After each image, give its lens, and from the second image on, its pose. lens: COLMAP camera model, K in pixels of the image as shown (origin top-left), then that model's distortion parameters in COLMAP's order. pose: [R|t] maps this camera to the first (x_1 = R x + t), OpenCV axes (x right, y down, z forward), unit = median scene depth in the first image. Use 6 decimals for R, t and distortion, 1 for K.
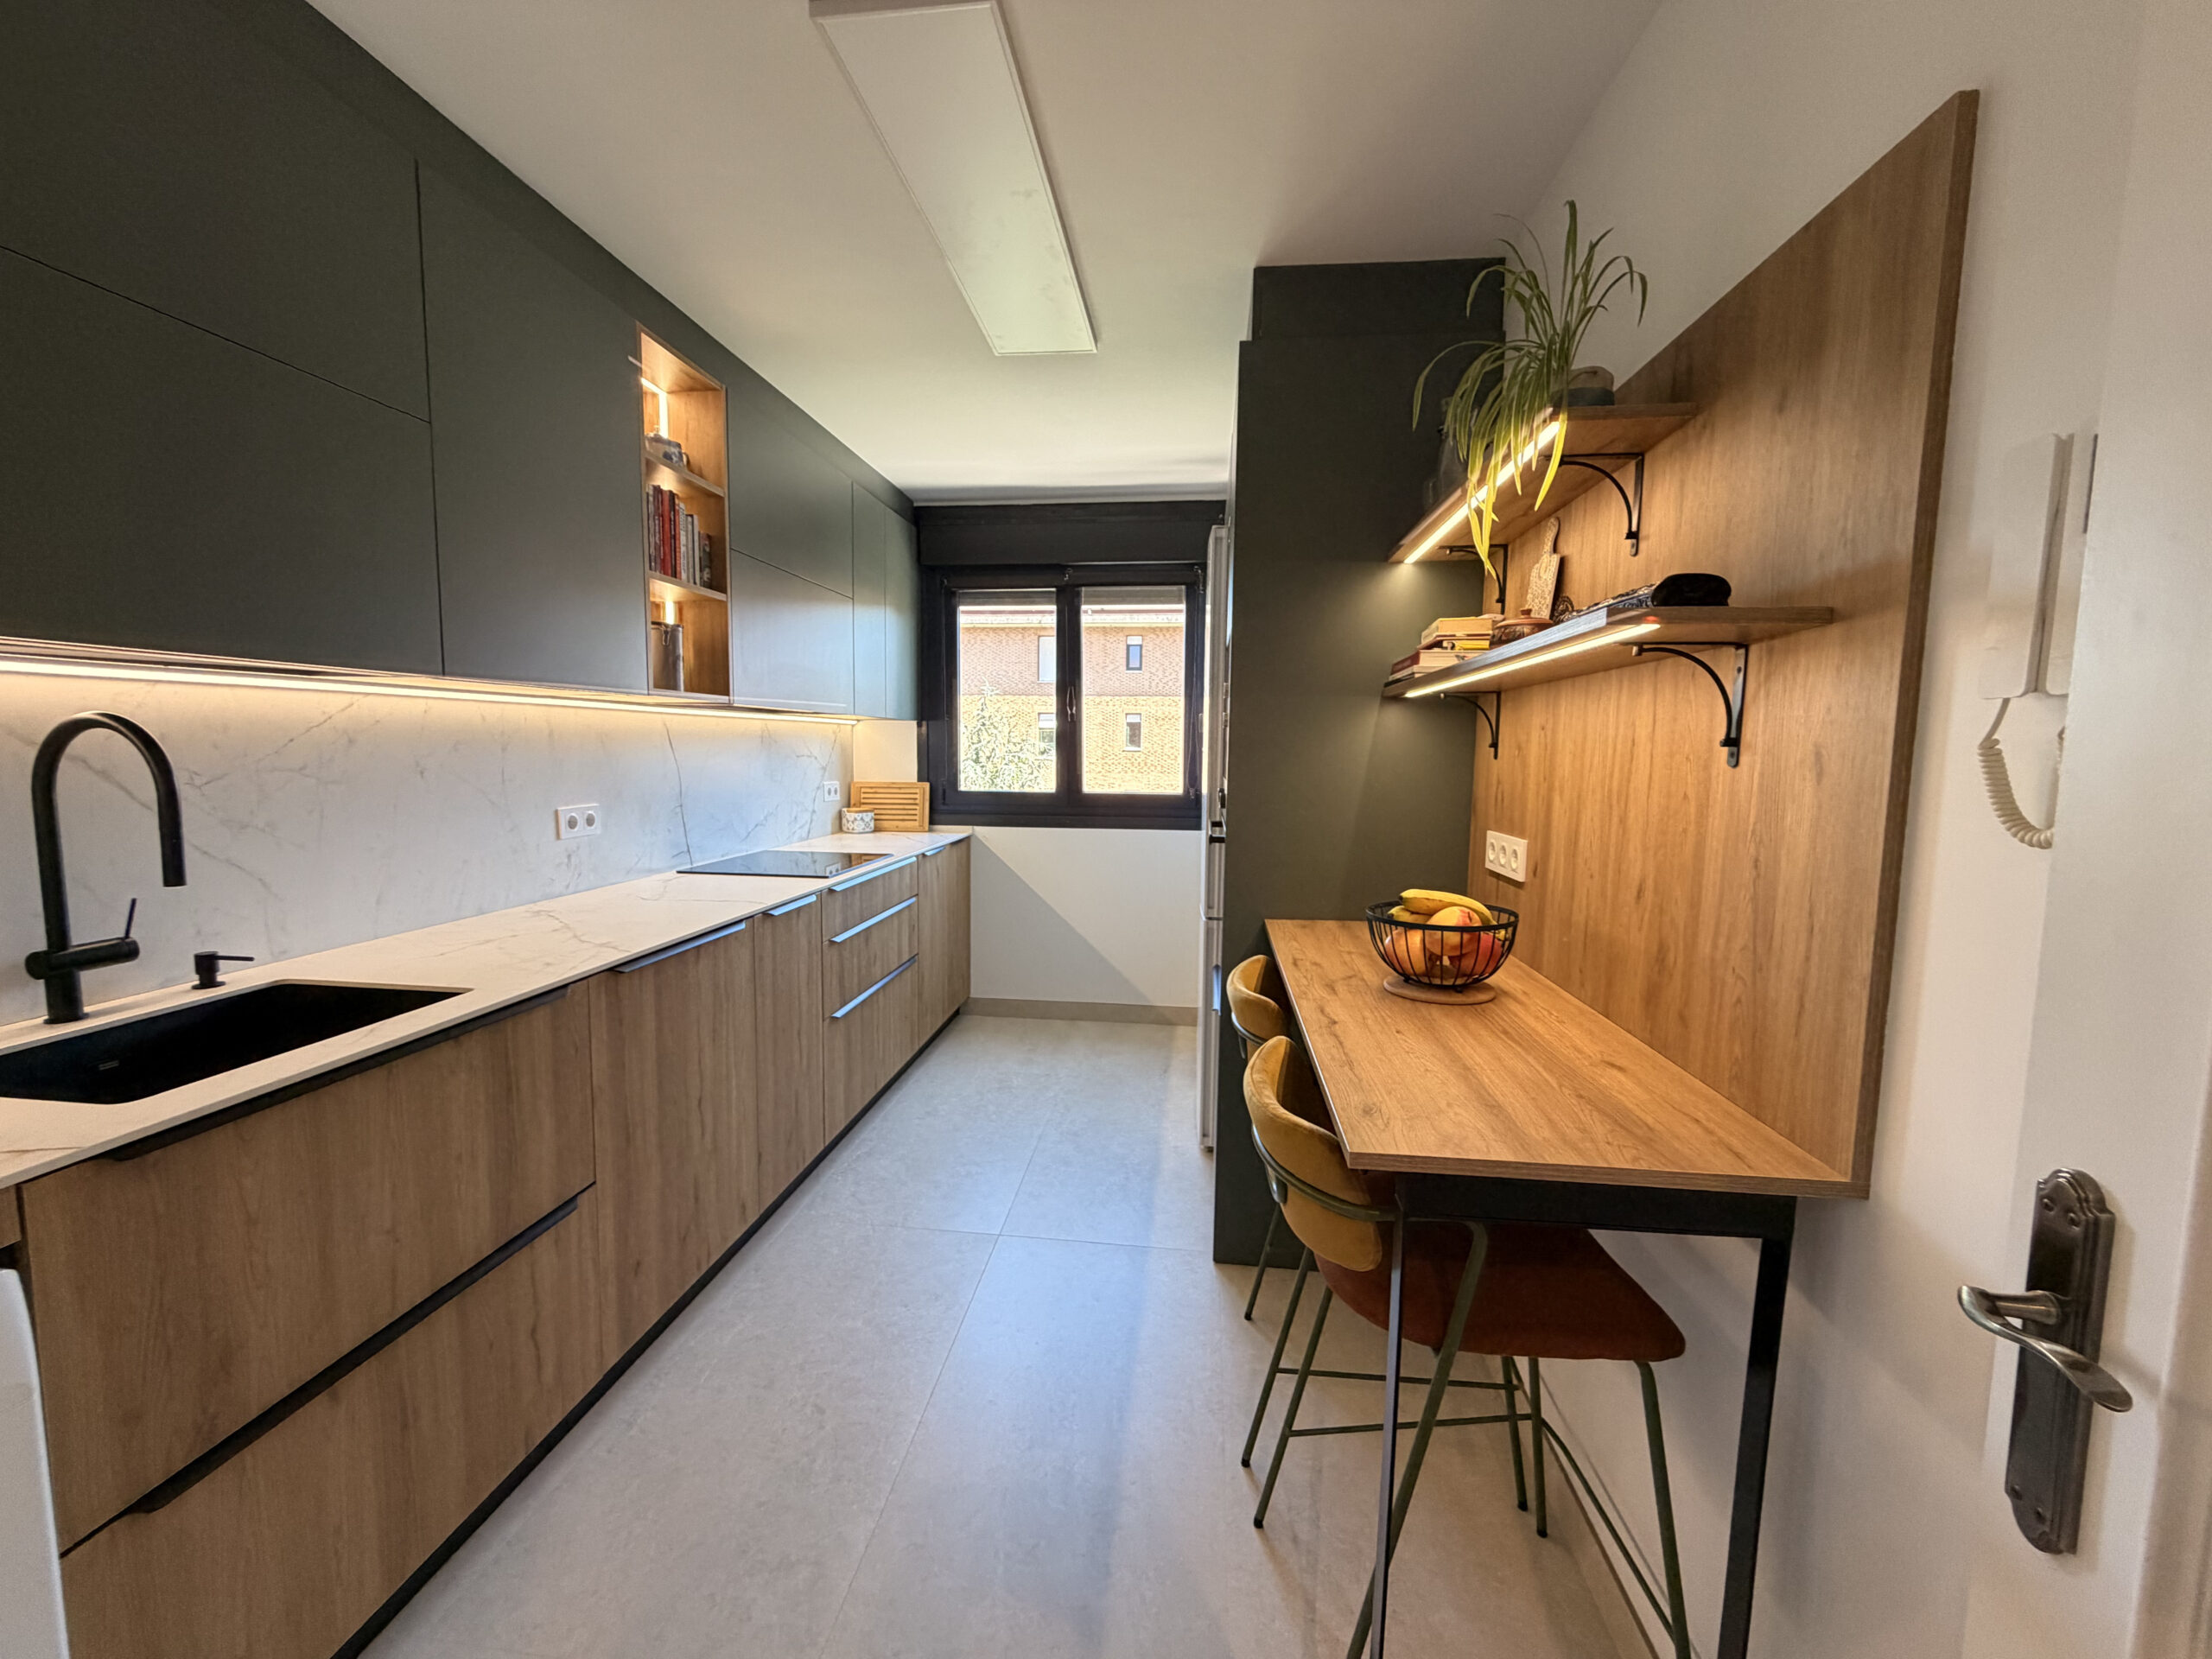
lens RADIAL K [[884.3, 0, 1099.6], [0, 884.3, 832.6], [0, 0, 1]] dist [-0.000820, 0.000406]
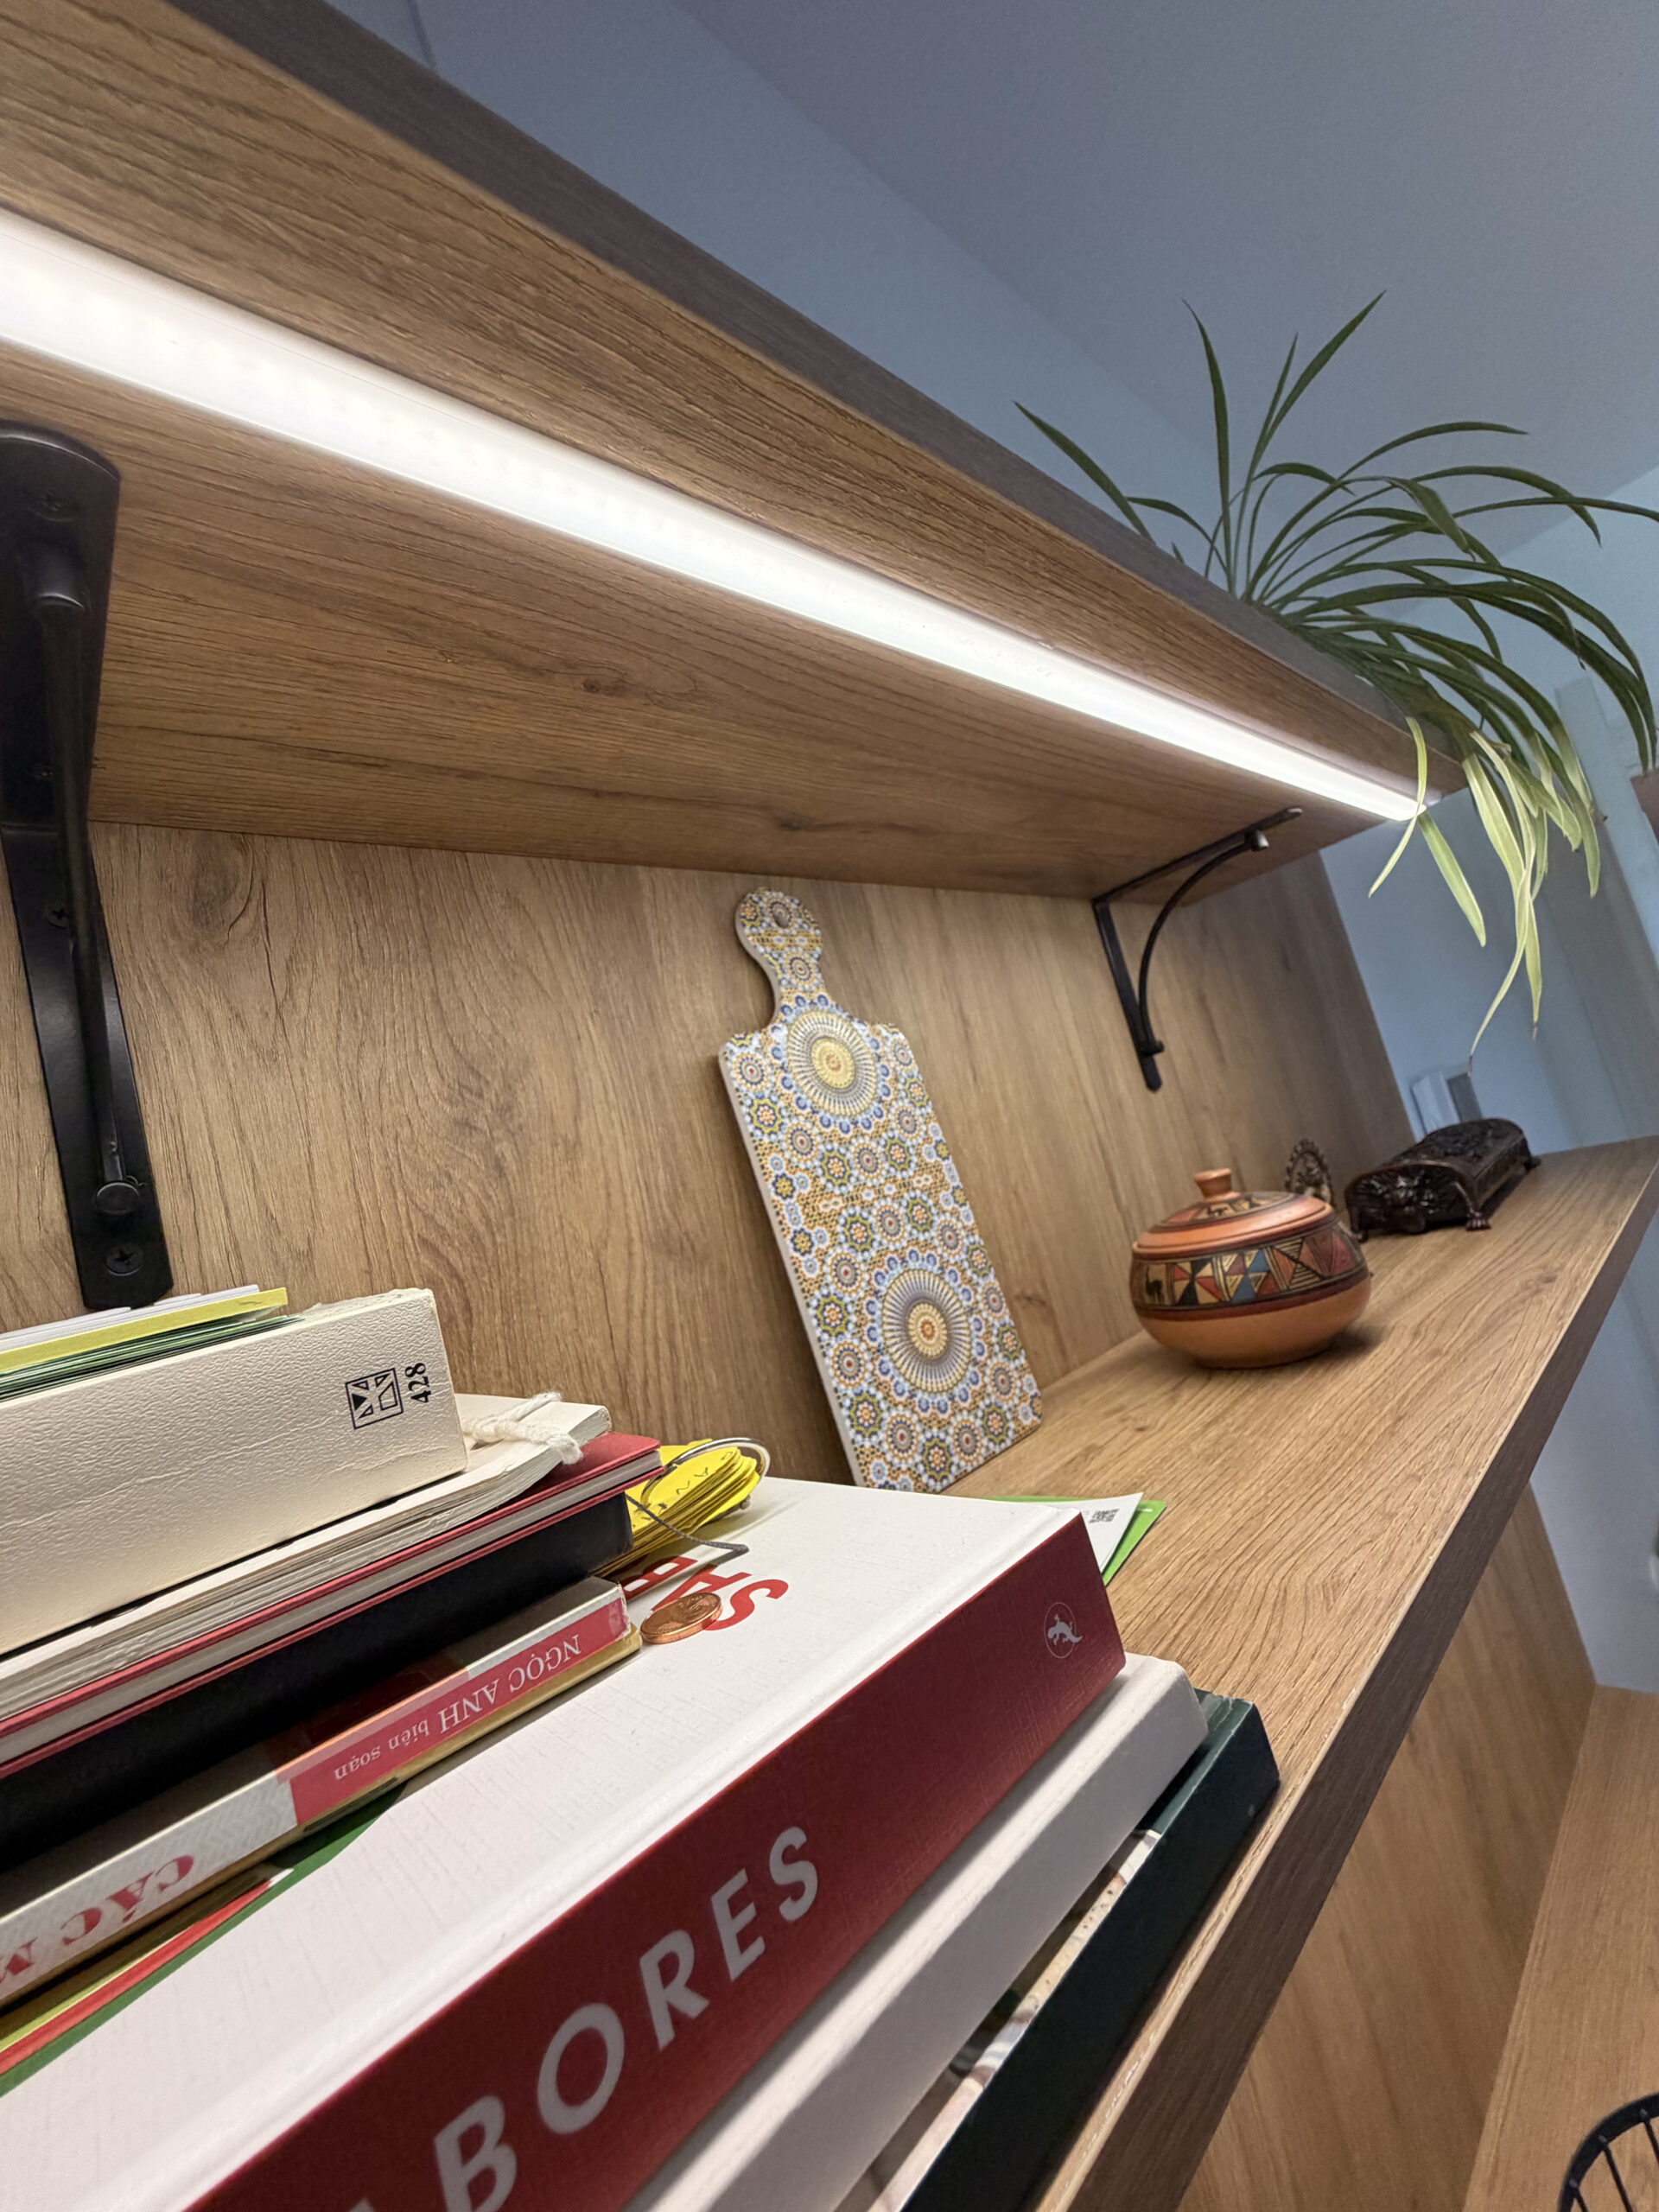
lens RADIAL K [[884.3, 0, 827.3], [0, 884.3, 1097.5], [0, 0, 1]] dist [-0.000820, 0.000406]
pose [[-0.722446, 0.254279, 0.642972, 0.255486], [0.303993, 0.952033, -0.034936, -0.209199], [-0.621015, 0.170220, -0.765092, 0.894550]]
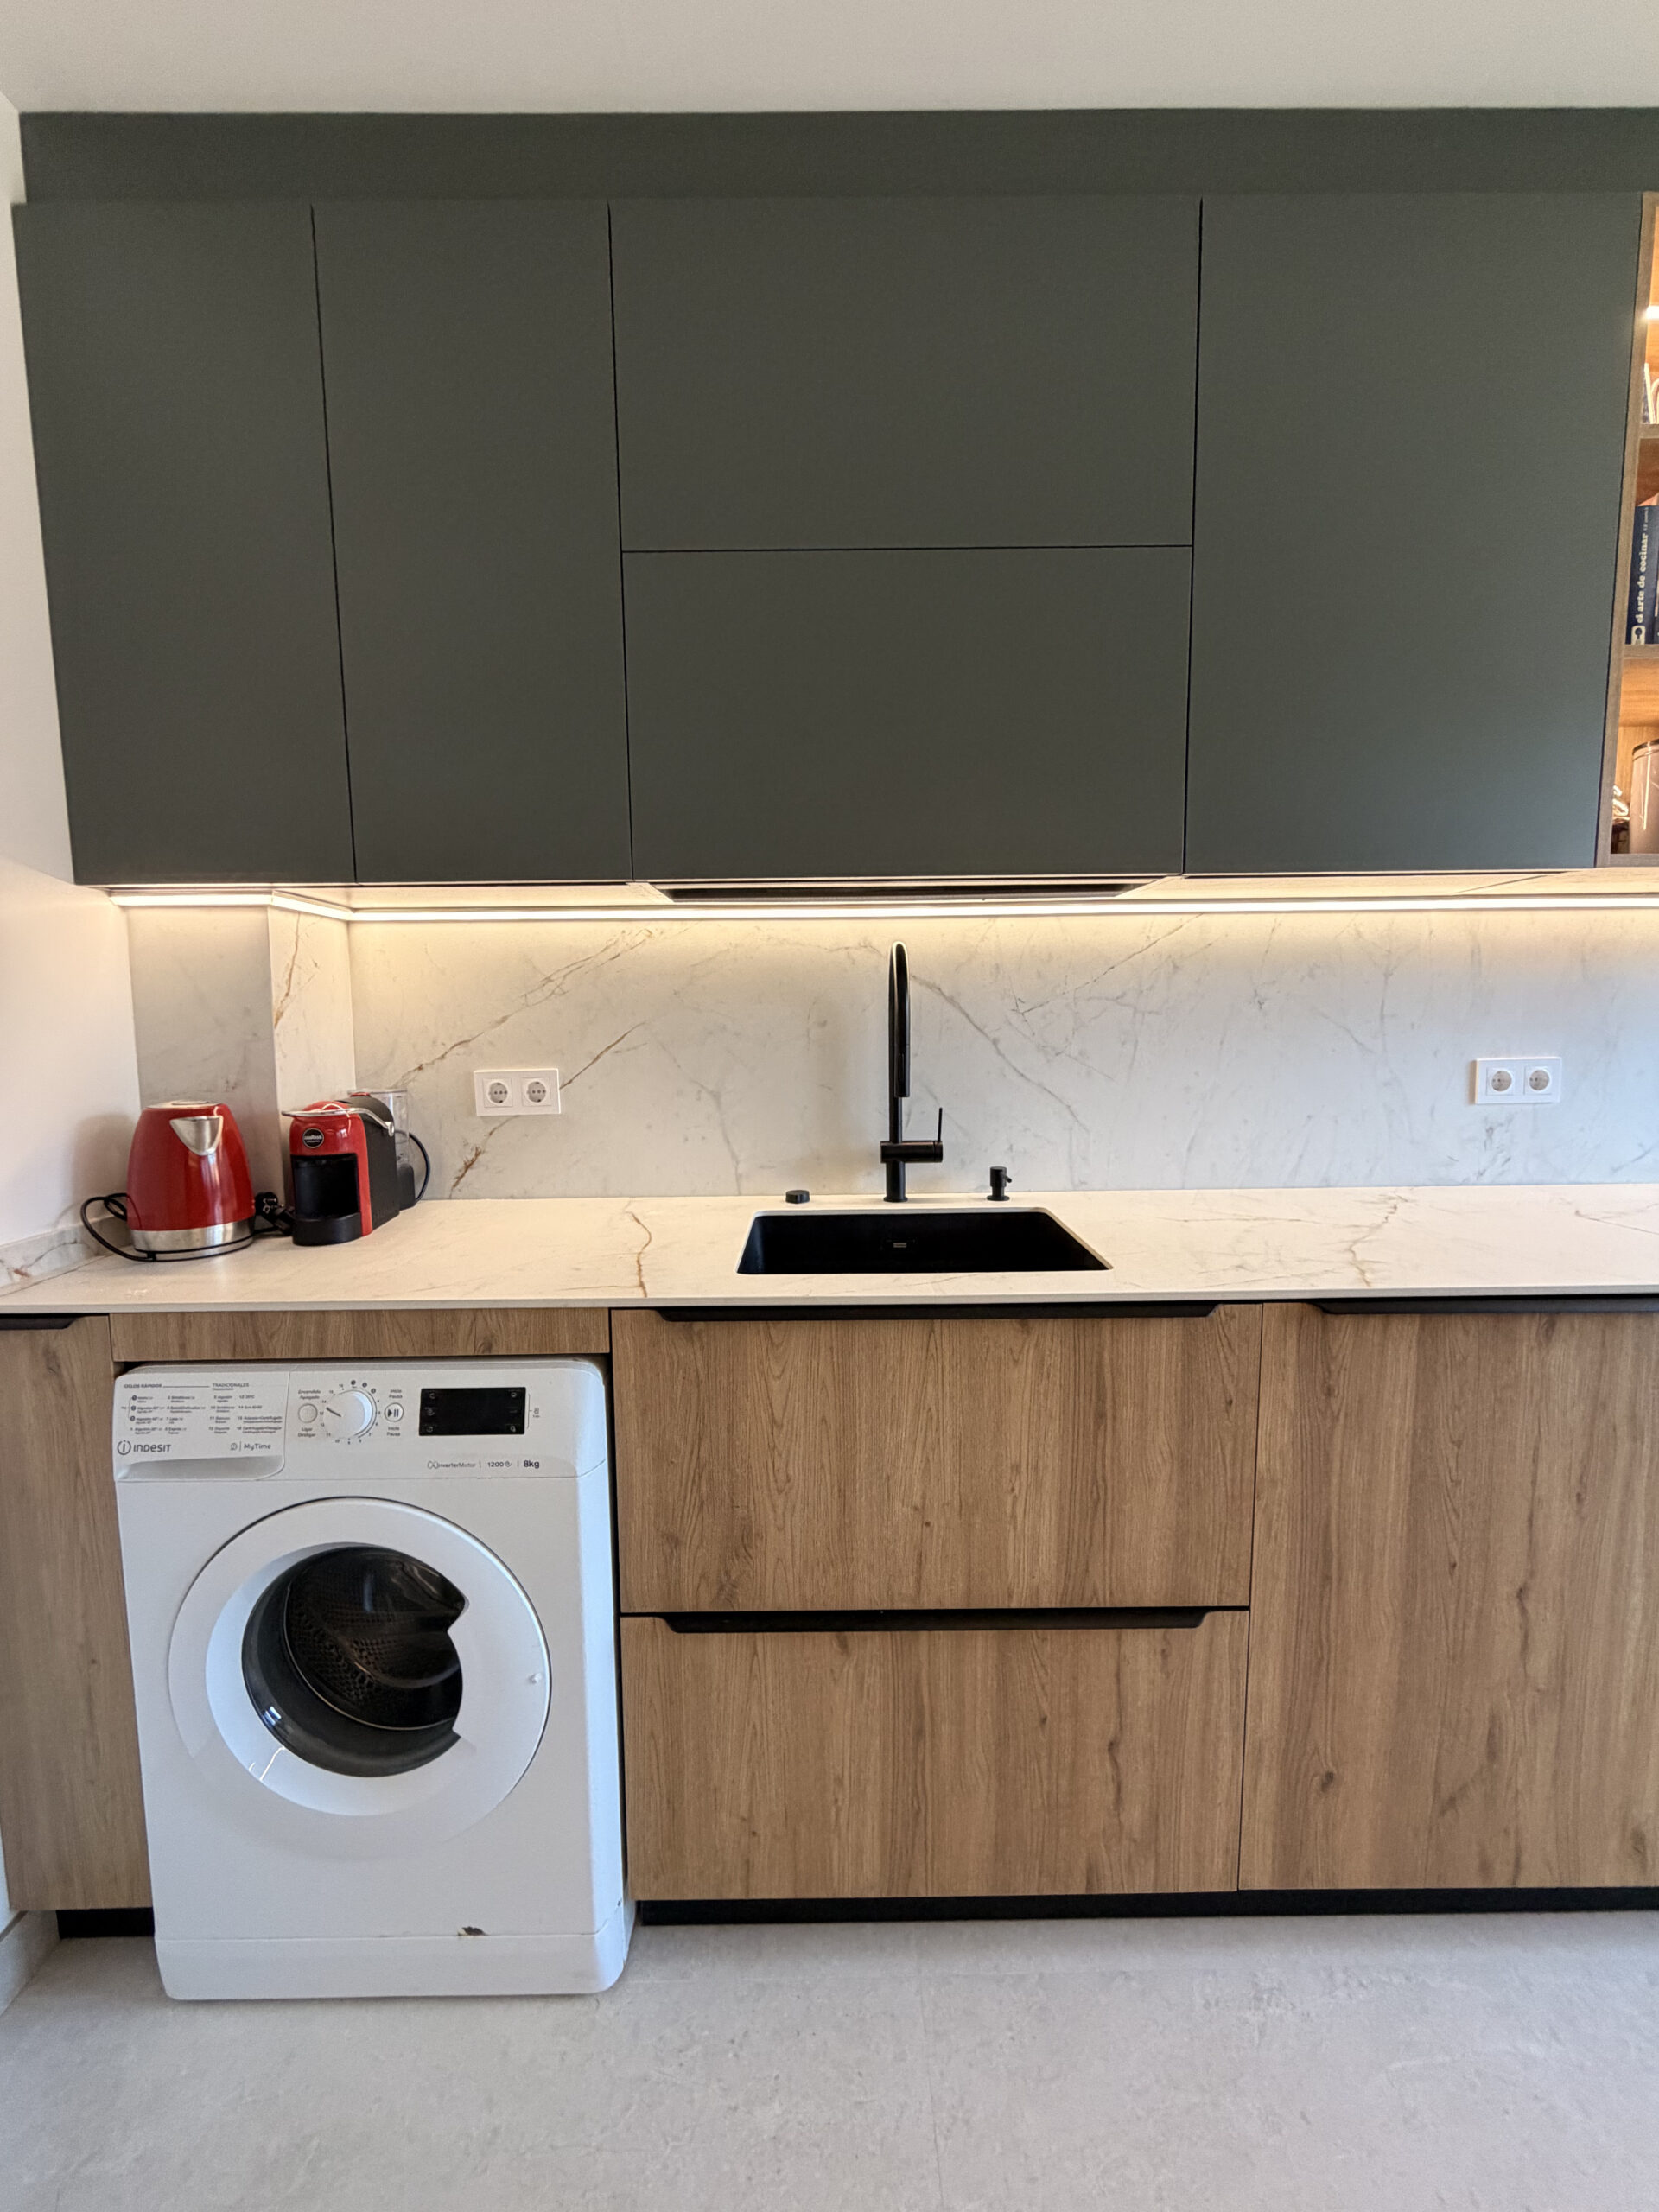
lens RADIAL K [[884.3, 0, 828.4], [0, 884.3, 1098.9], [0, 0, 1]] dist [-0.000820, 0.000406]
pose [[0.130625, 0.081707, -0.988059, 0.009431], [-0.082691, 0.994024, 0.071268, -0.004027], [0.987977, 0.072394, 0.136601, 0.432709]]
